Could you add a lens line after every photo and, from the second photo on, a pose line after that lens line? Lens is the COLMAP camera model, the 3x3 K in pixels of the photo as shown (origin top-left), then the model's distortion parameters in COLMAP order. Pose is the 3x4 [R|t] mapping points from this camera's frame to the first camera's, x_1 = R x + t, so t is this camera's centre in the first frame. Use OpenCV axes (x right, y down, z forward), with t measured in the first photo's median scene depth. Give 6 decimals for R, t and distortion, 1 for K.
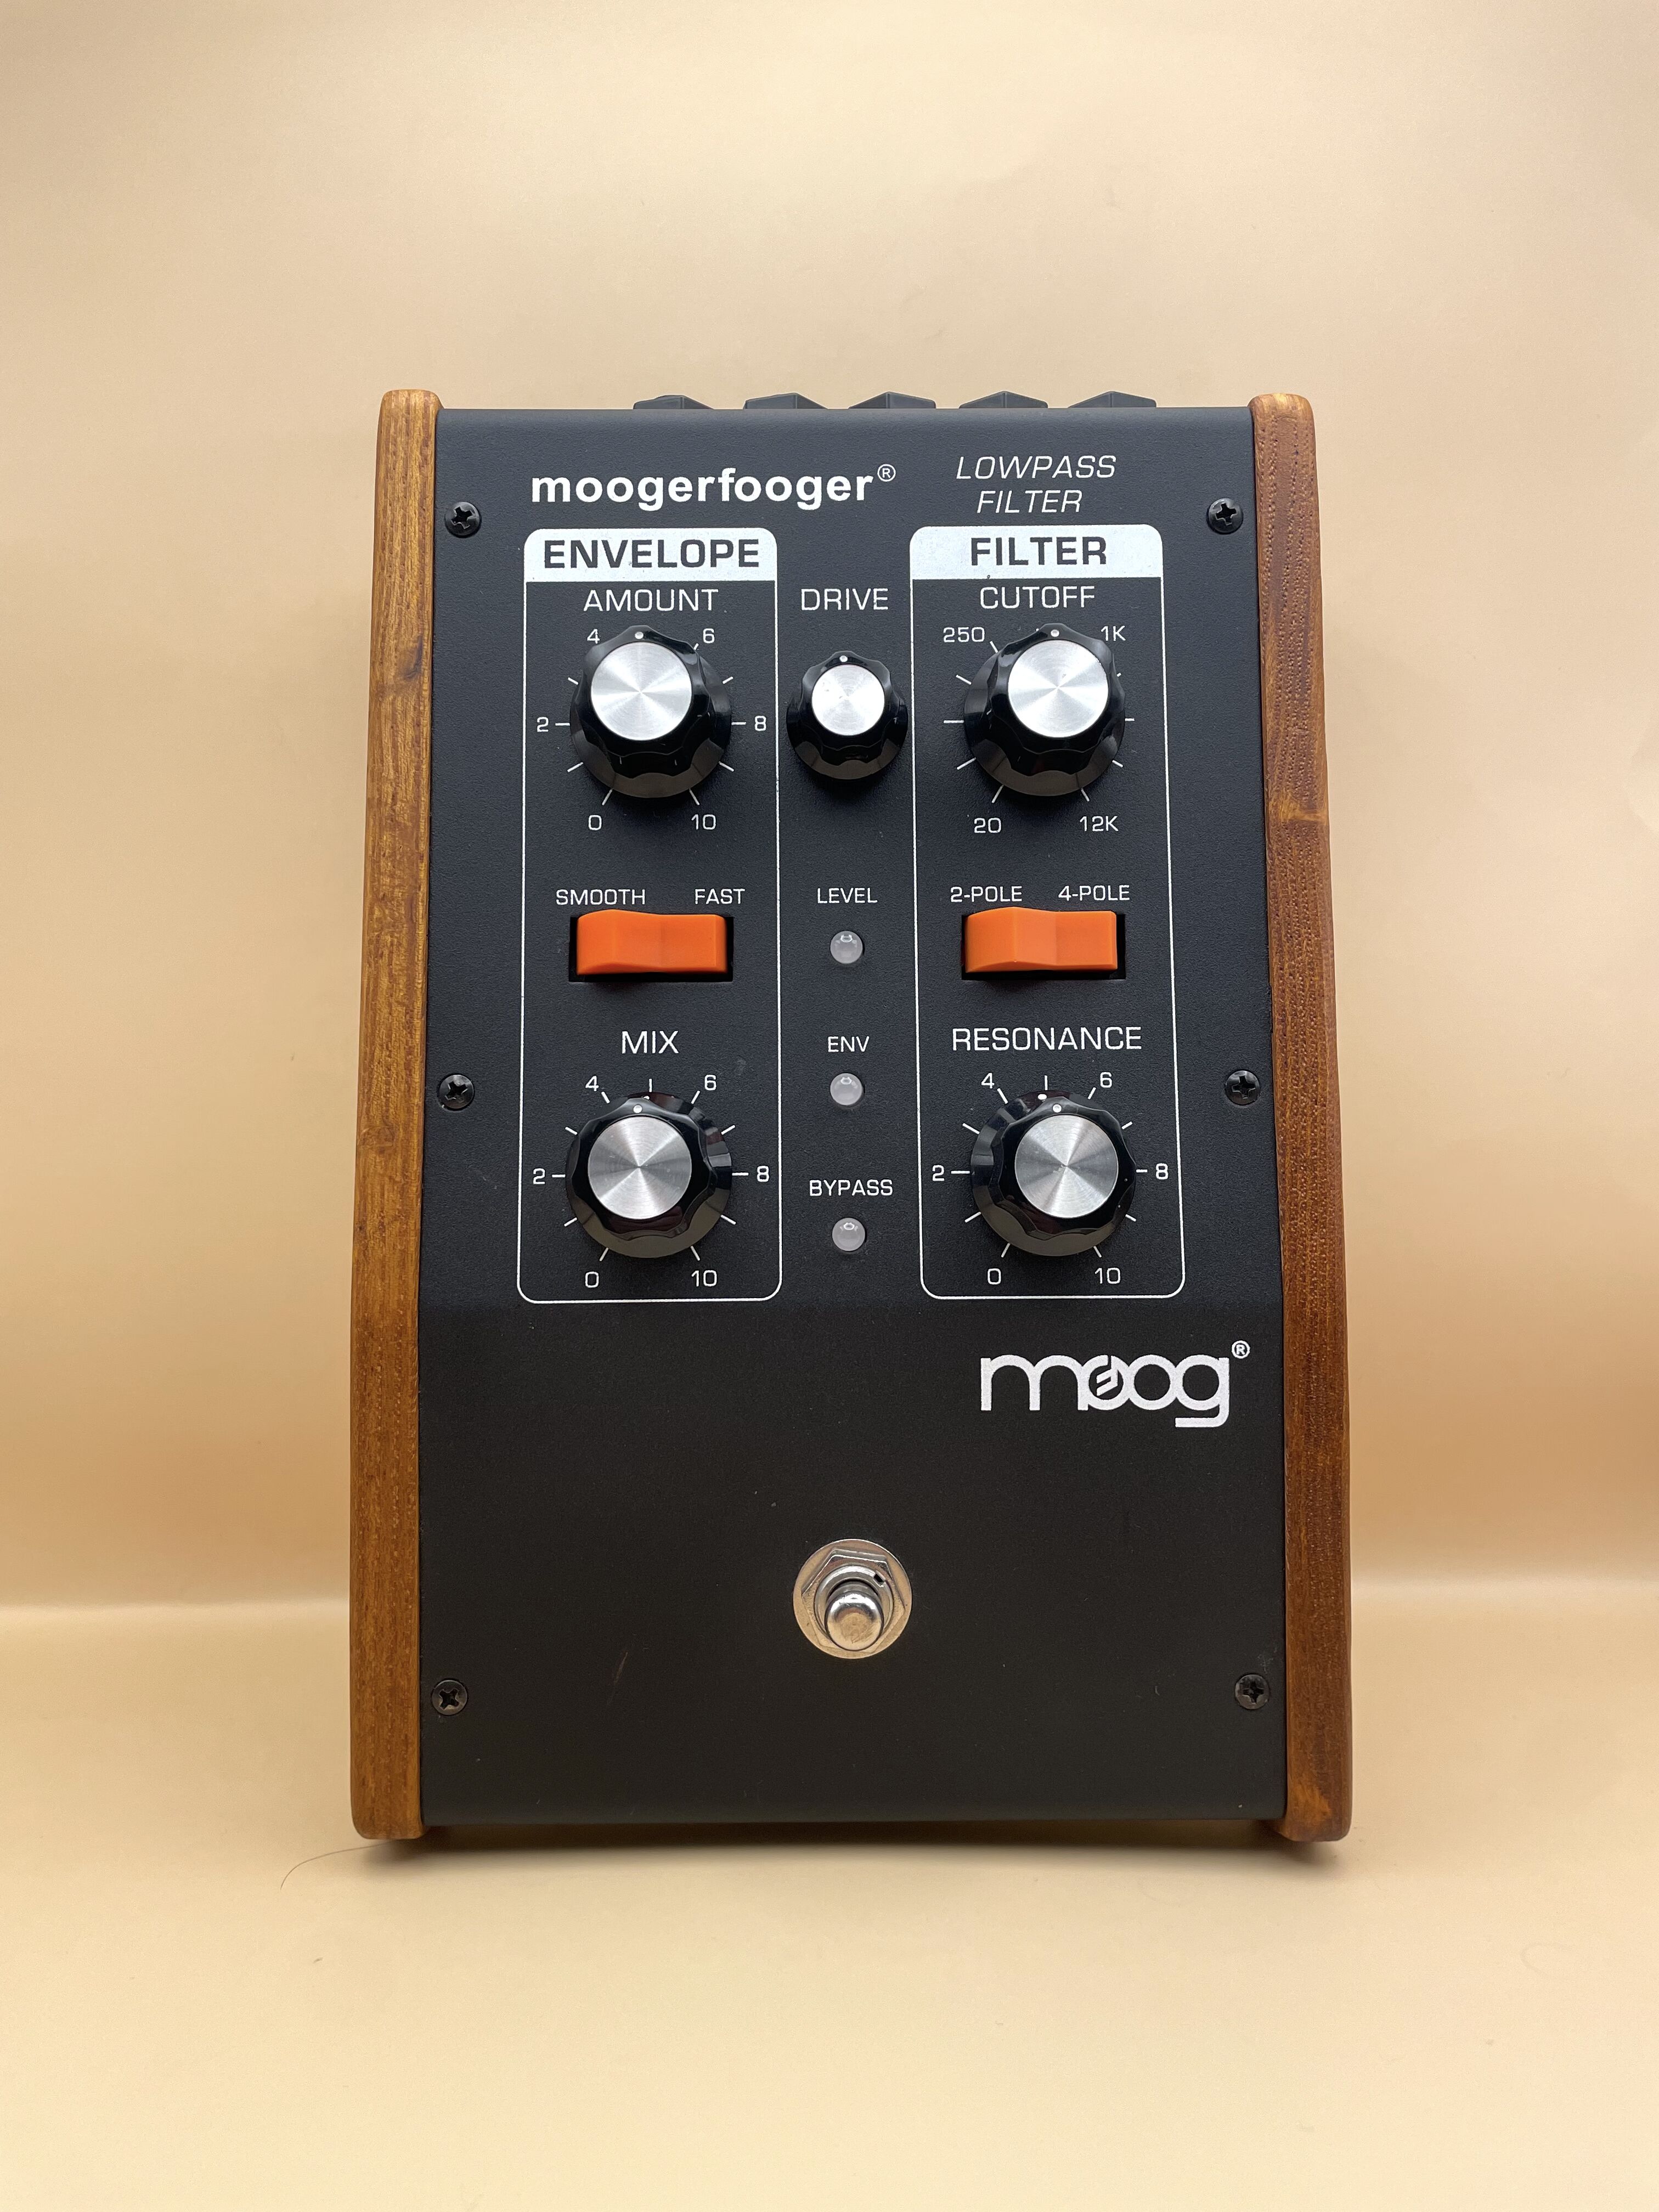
lens RADIAL K [[1685.0, 0, 835.2], [0, 1685.0, 1109.4], [0, 0, 1]] dist [0.076229, -0.008696]
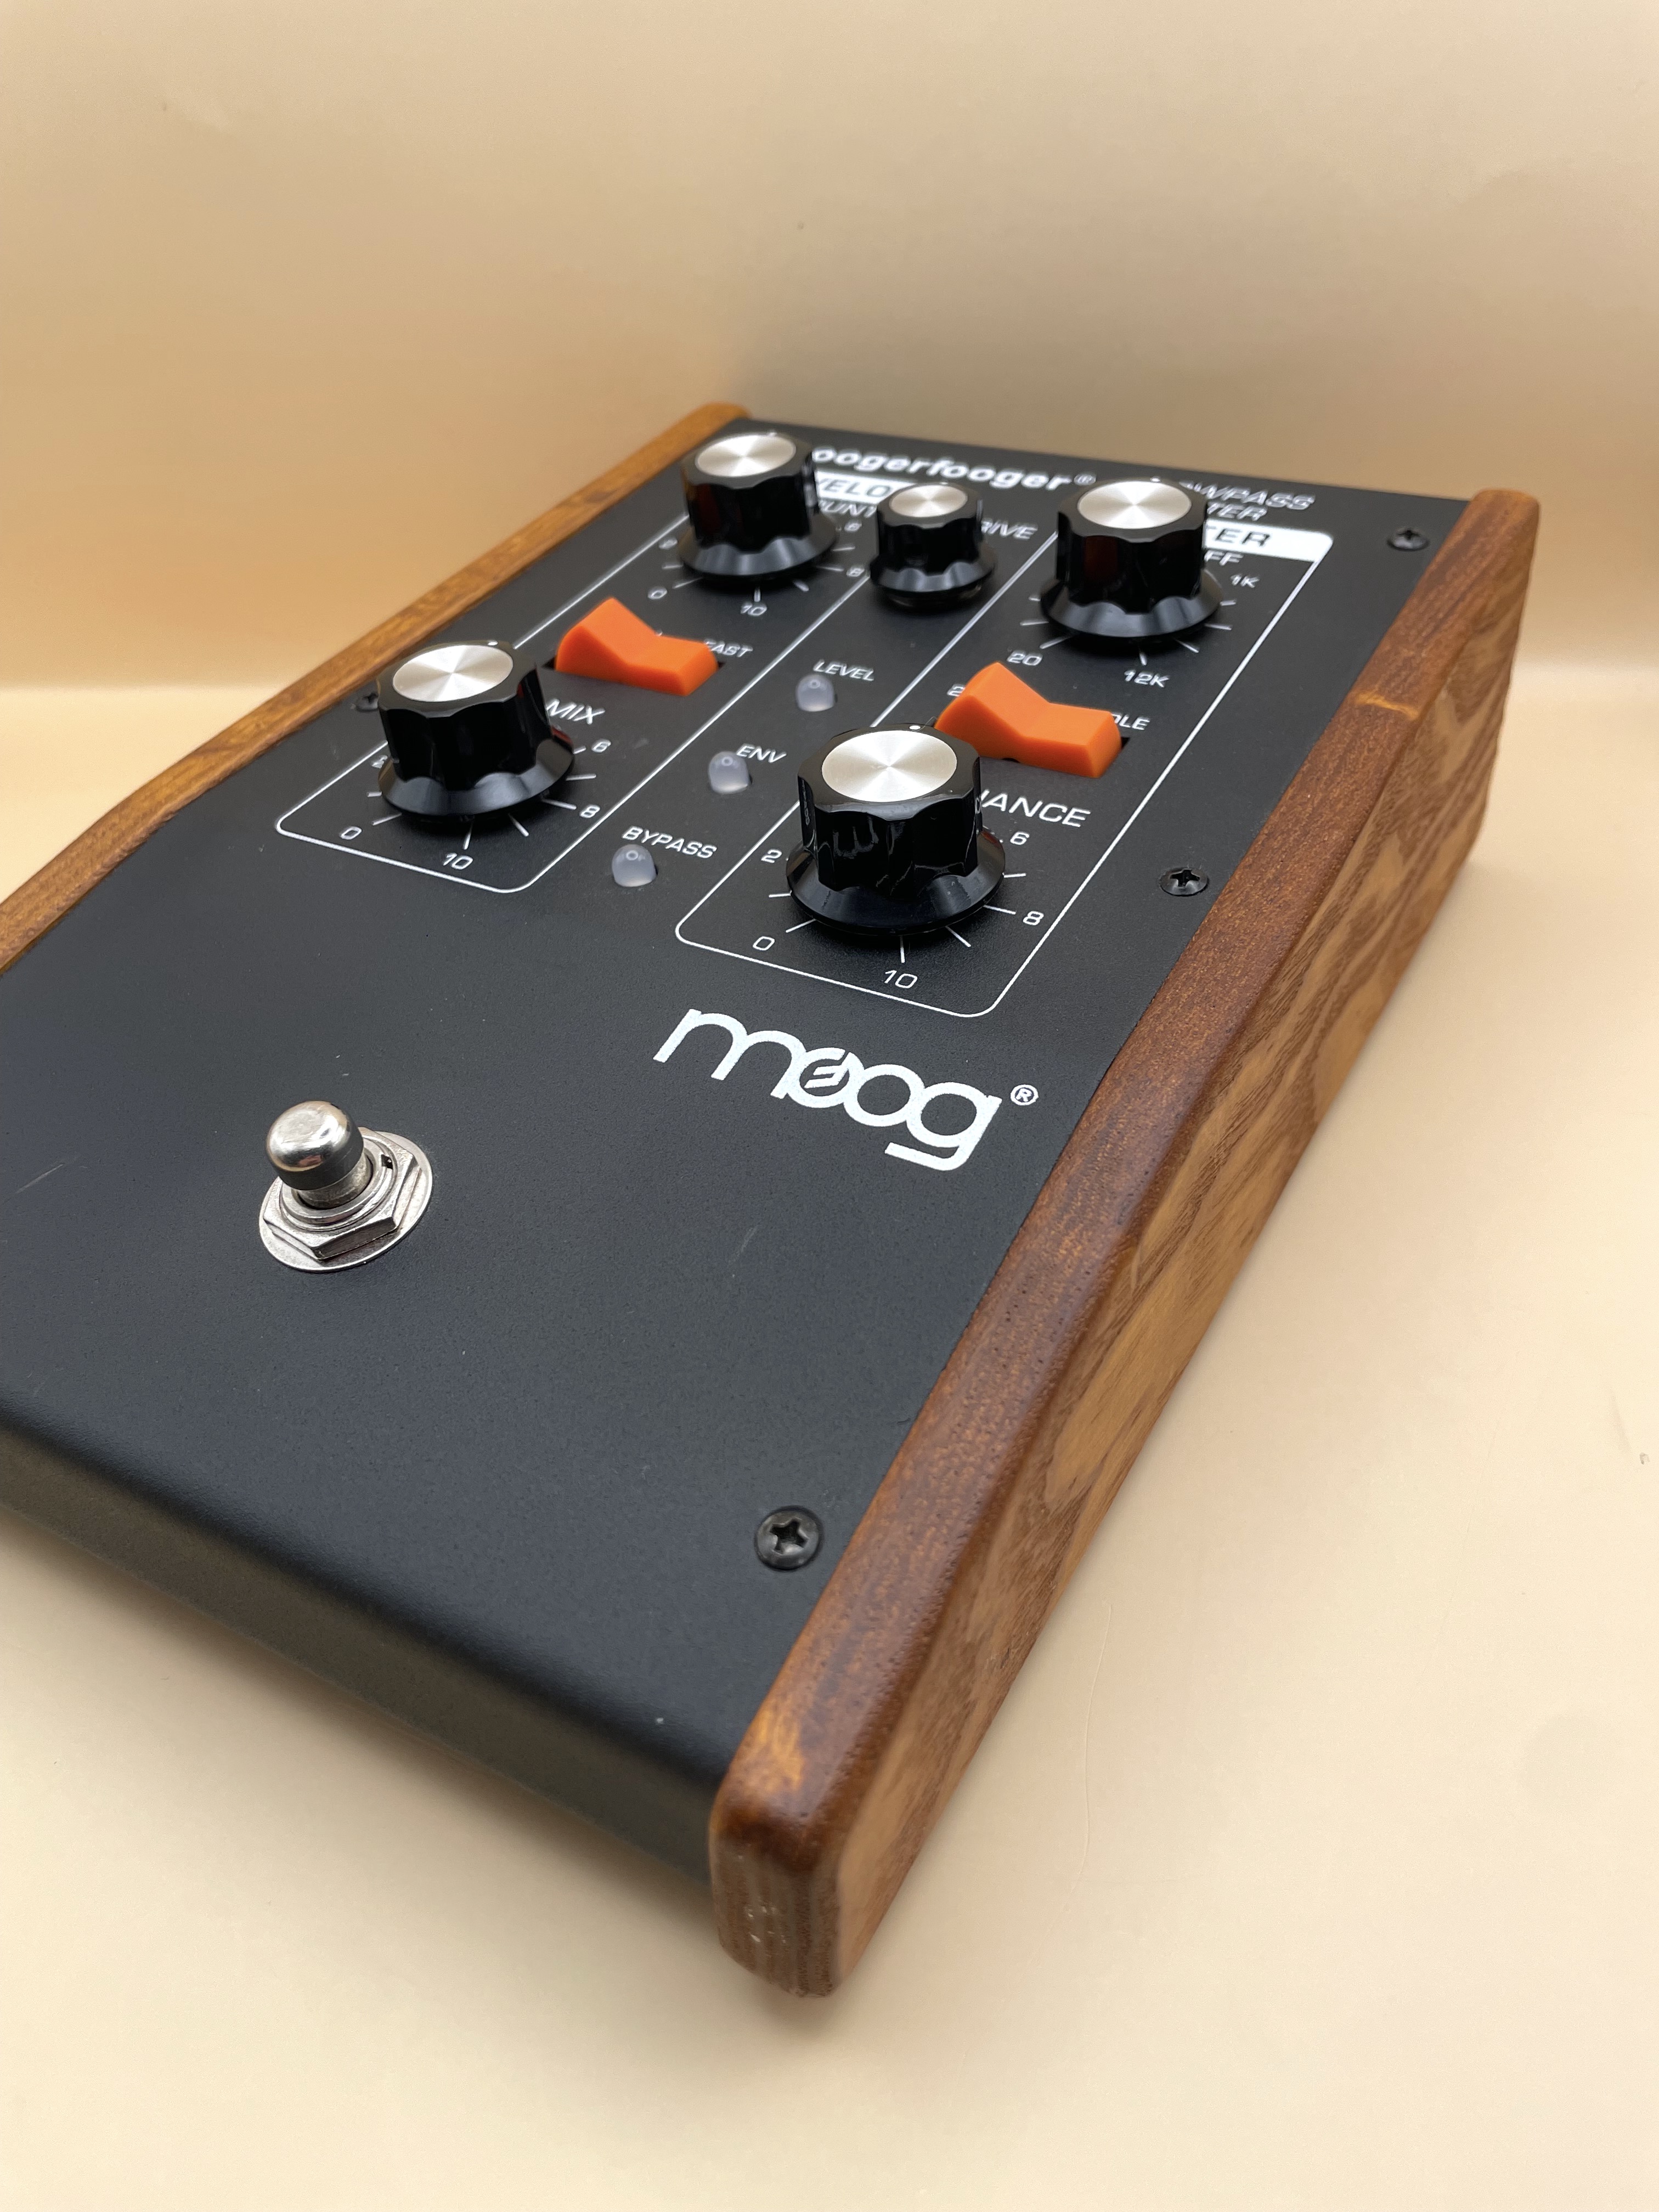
lens RADIAL K [[1685.0, 0, 835.2], [0, 1685.0, 1109.4], [0, 0, 1]] dist [0.076229, -0.008696]
pose [[0.867672, 0.269028, -0.418055, 0.430007], [-0.475407, 0.694927, -0.539504, 0.509632], [0.145376, 0.666858, 0.730867, 0.489324]]
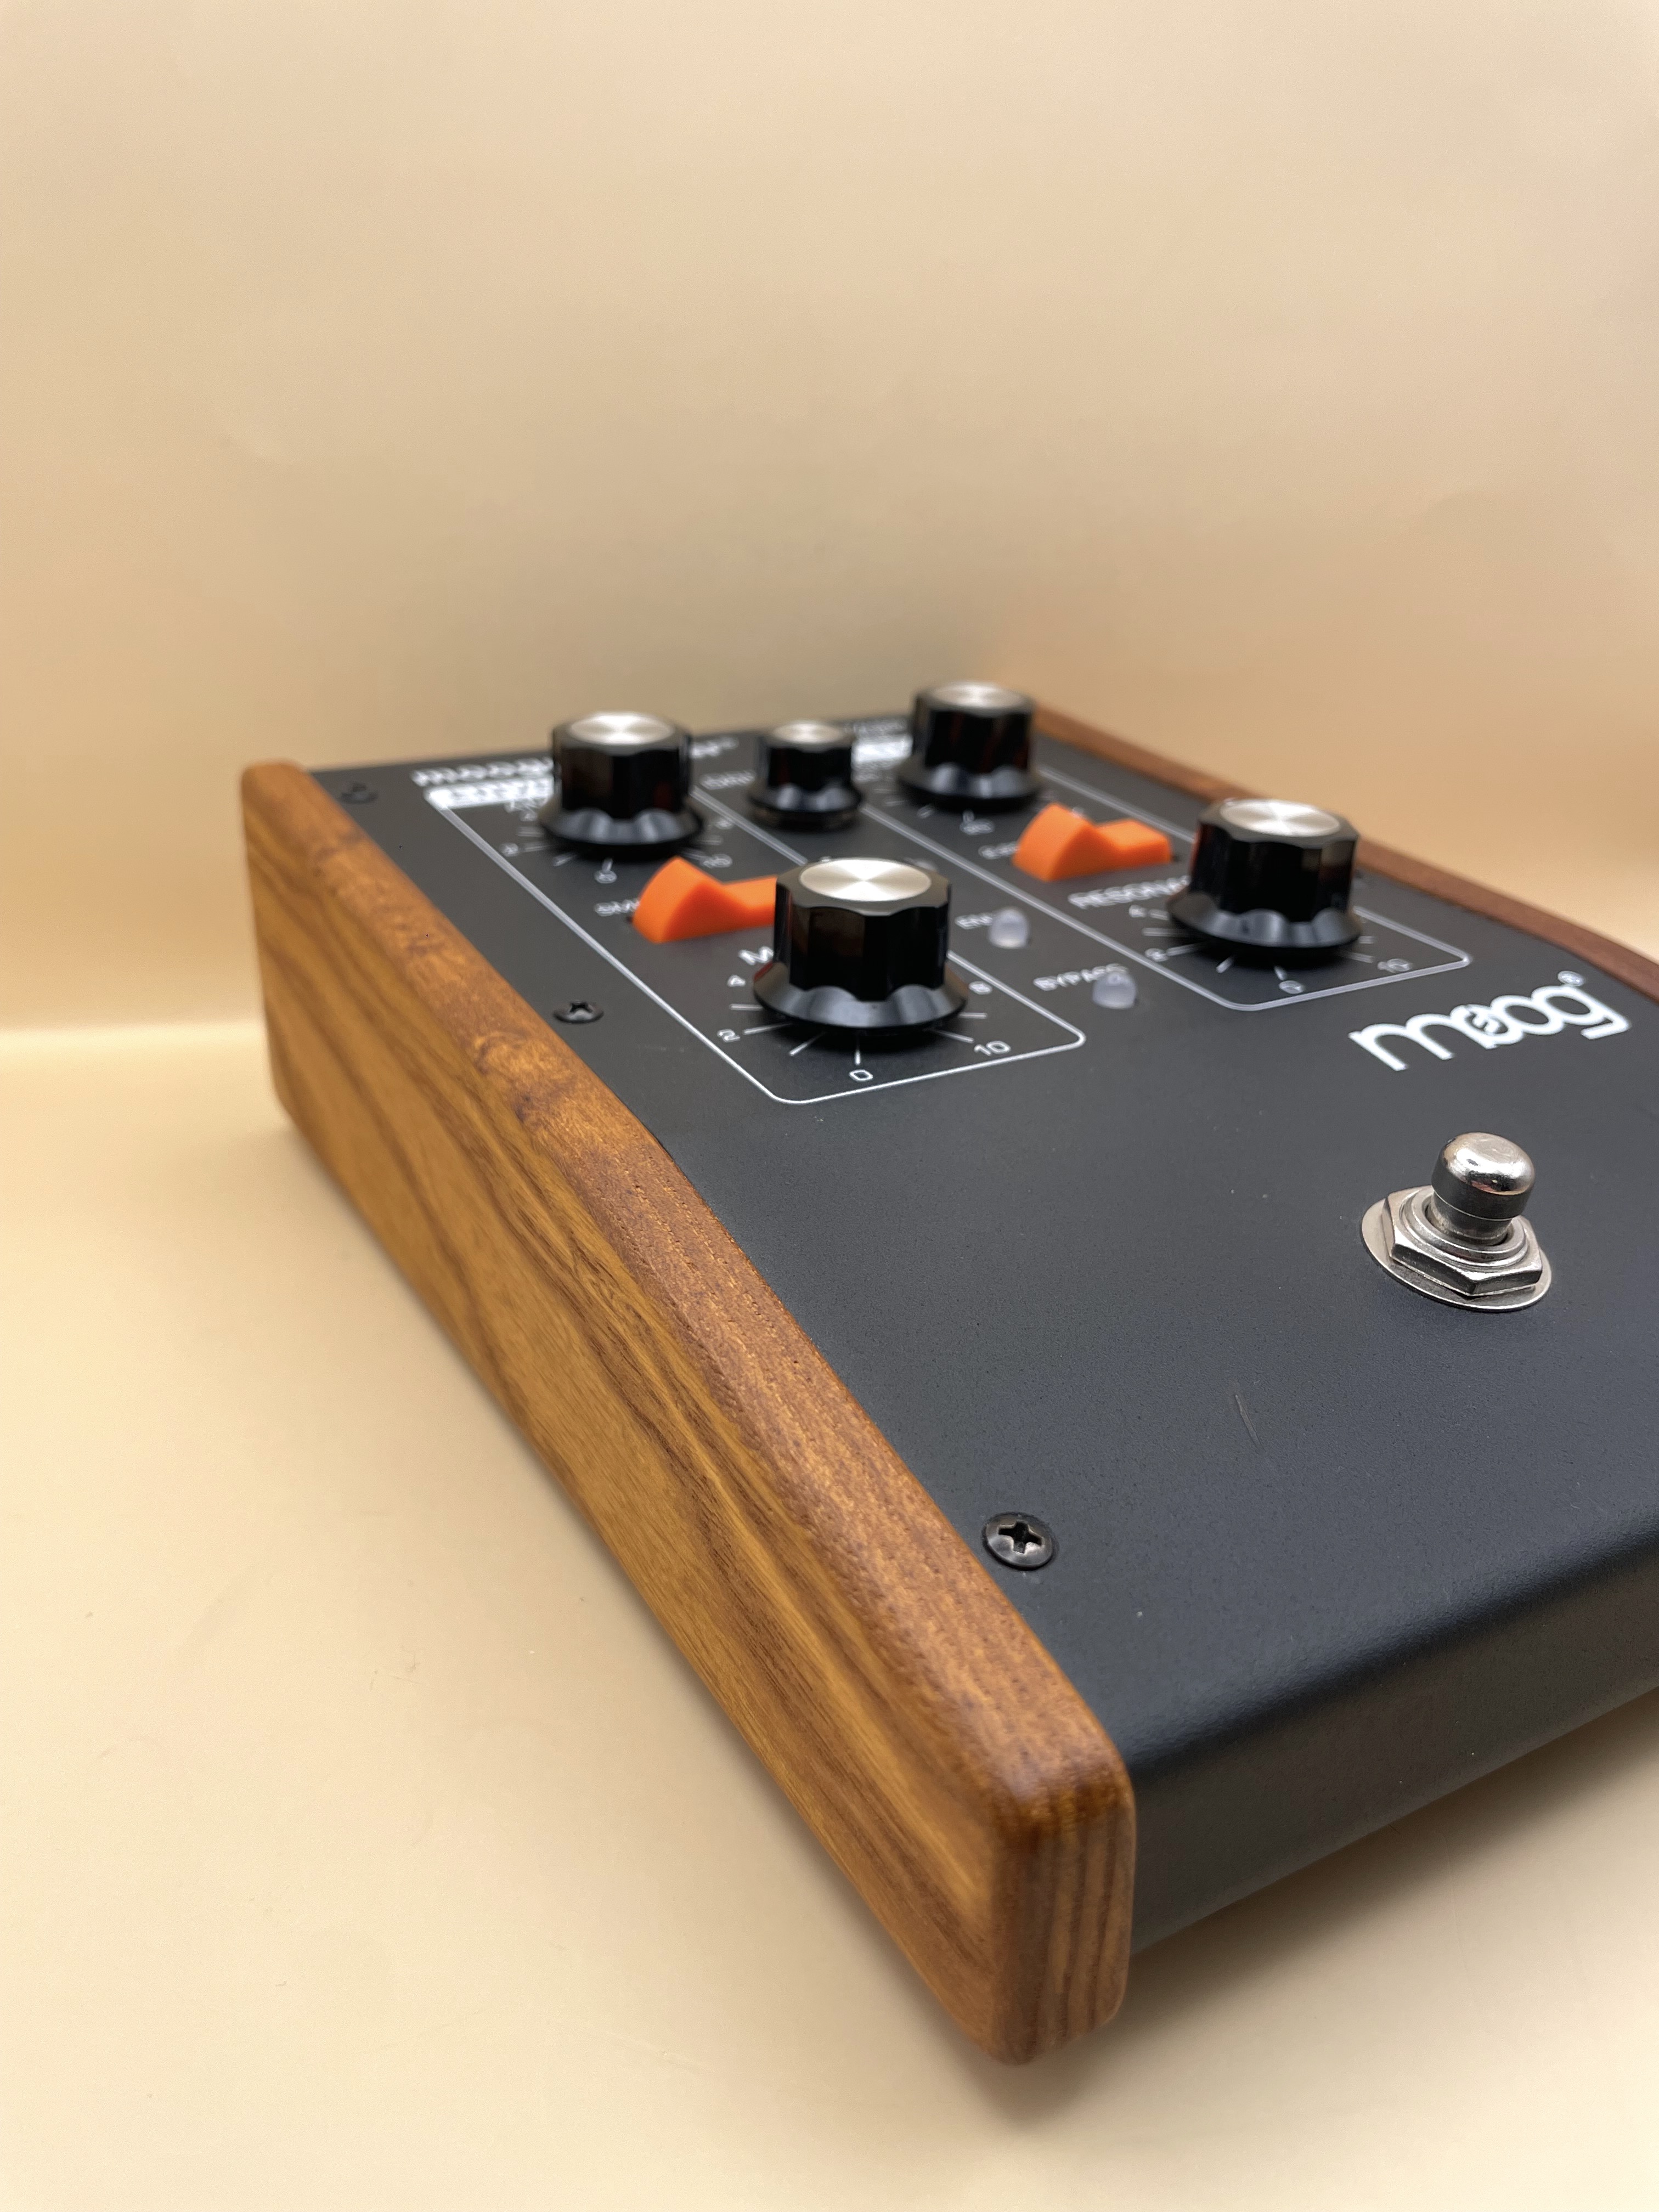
lens RADIAL K [[1685.0, 0, 835.2], [0, 1685.0, 1109.4], [0, 0, 1]] dist [0.076229, -0.008696]
pose [[0.877153, -0.186744, 0.442414, -0.450474], [0.469121, 0.530082, -0.706355, 0.577987], [-0.102608, 0.827127, 0.552569, 0.591681]]
